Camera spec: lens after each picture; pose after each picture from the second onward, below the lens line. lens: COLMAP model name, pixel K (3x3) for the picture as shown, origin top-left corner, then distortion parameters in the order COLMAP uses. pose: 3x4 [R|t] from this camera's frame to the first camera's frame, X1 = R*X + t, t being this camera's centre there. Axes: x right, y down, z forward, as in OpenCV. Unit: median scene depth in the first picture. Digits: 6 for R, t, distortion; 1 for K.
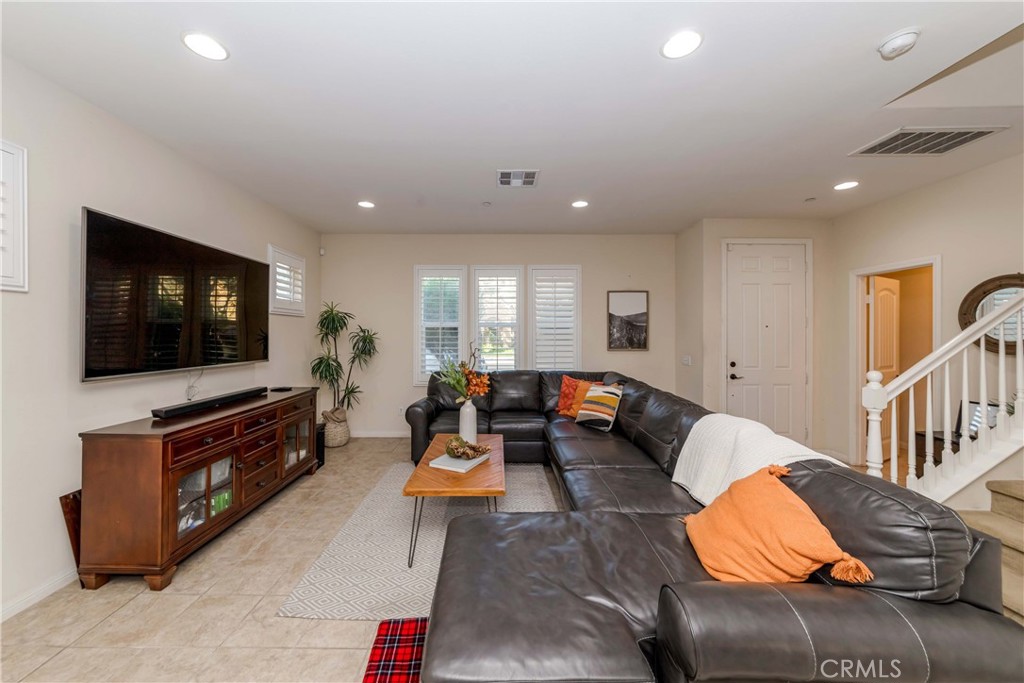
lens RADIAL K [[375.9, 0, 494.2], [0, 375.9, 336.7], [0, 0, 1]] dist [-0.007011, -0.000011]
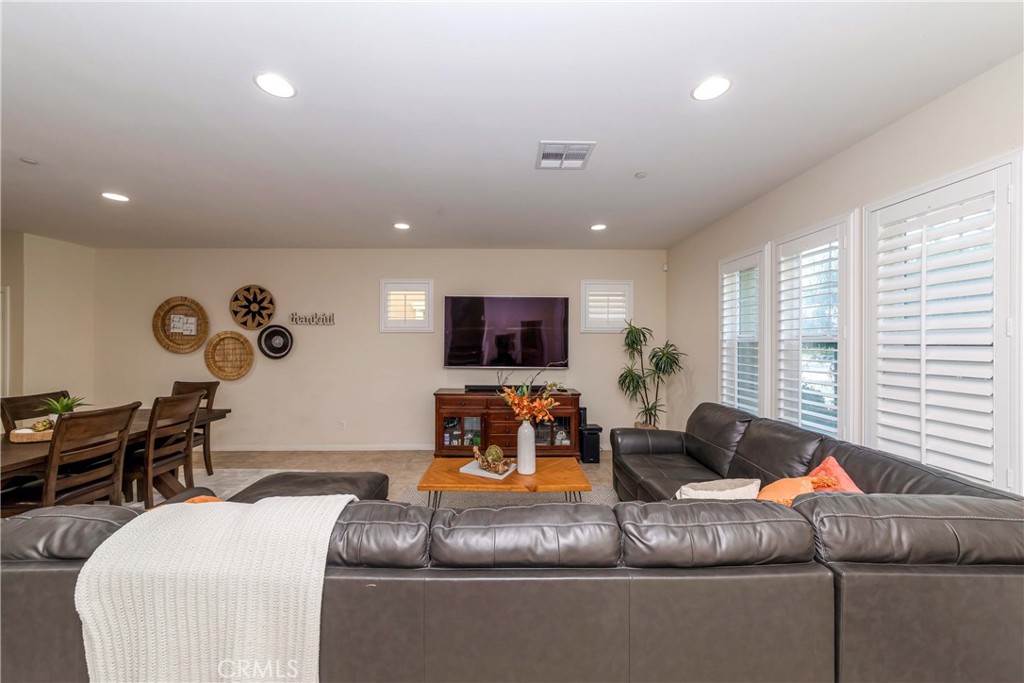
lens RADIAL K [[375.7, 0, 498.4], [0, 375.7, 341.9], [0, 0, 1]] dist [0.001028, 0.000073]
pose [[0.007599, -0.000817, -0.999971, 0.640039], [-0.013209, 0.999912, -0.000918, -0.022593], [0.999884, 0.013215, 0.007588, 0.645635]]
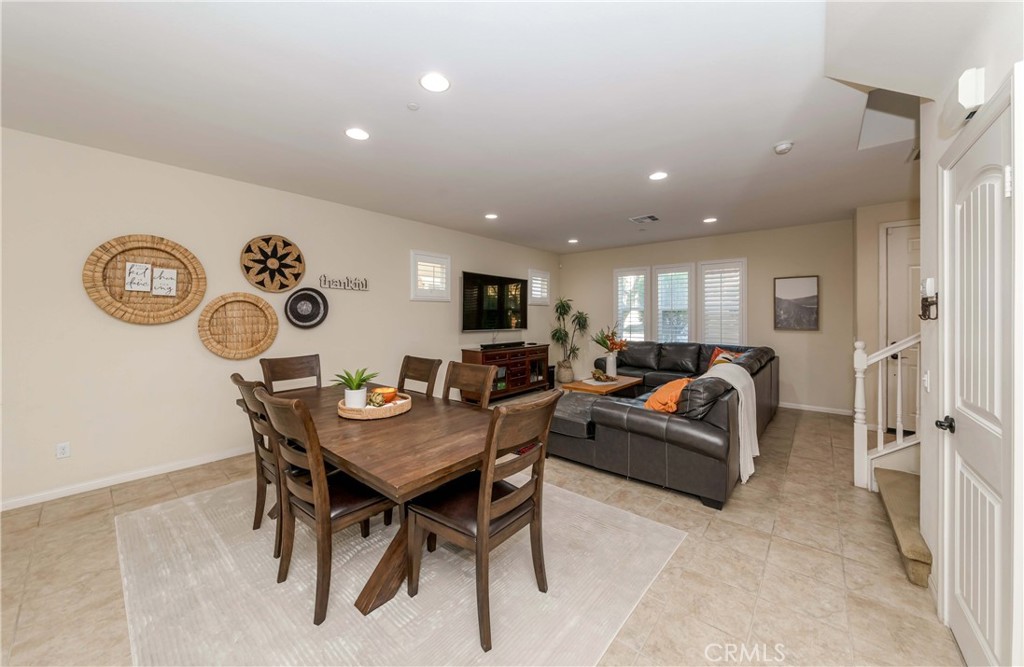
lens RADIAL K [[368.3, 0, 509.2], [0, 368.3, 315.1], [0, 0, 1]] dist [-0.002914, -0.000160]
pose [[0.764286, -0.000368, -0.644878, 0.475825], [-0.006764, 0.999940, -0.008588, 0.008389], [0.644842, 0.010926, 0.764238, -0.444825]]
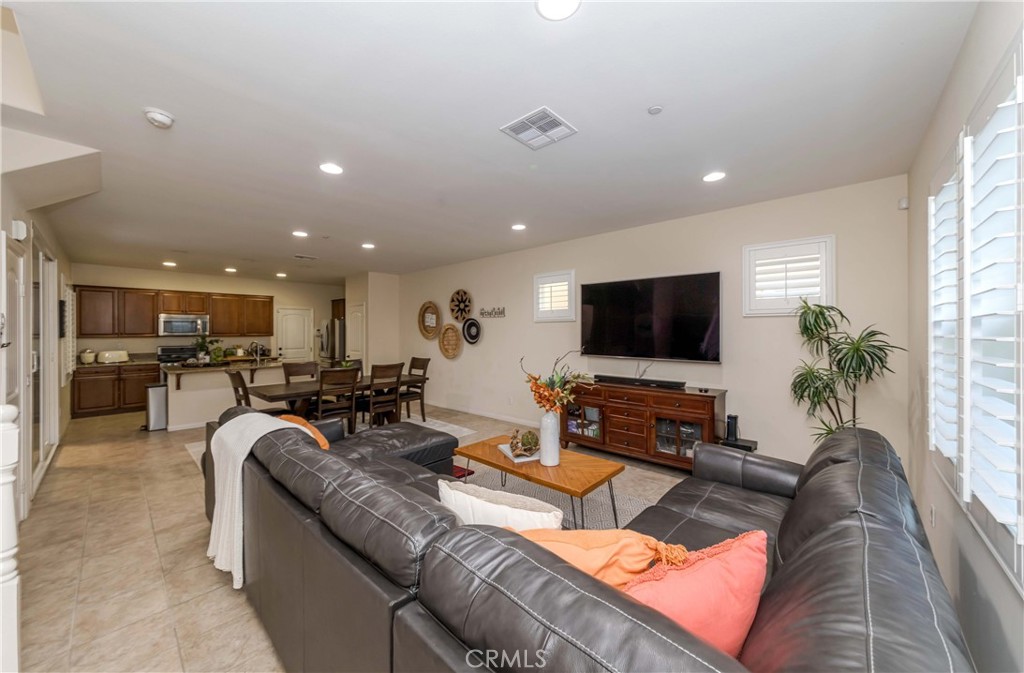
lens RADIAL K [[363.9, 0, 507.4], [0, 363.9, 330.0], [0, 0, 1]] dist [-0.000951, -0.000088]
pose [[-0.671326, 0.001430, -0.741161, 0.474626], [-0.003218, 0.999983, 0.004843, -0.026518], [0.741155, 0.005636, -0.671310, 1.083687]]
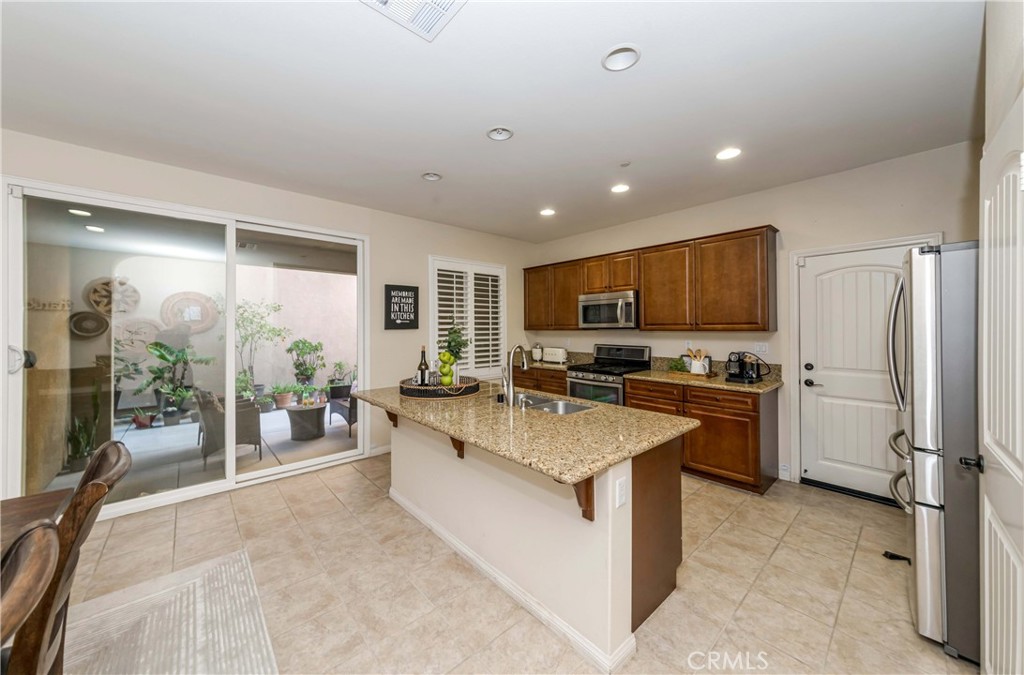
lens RADIAL K [[363.9, 0, 507.4], [0, 363.9, 331.0], [0, 0, 1]] dist [-0.000951, -0.000088]
pose [[-0.667504, -0.001787, 0.744604, -0.348995], [0.011076, 0.999863, 0.012329, 0.005384], [-0.744524, 0.016477, -0.667393, -0.334070]]
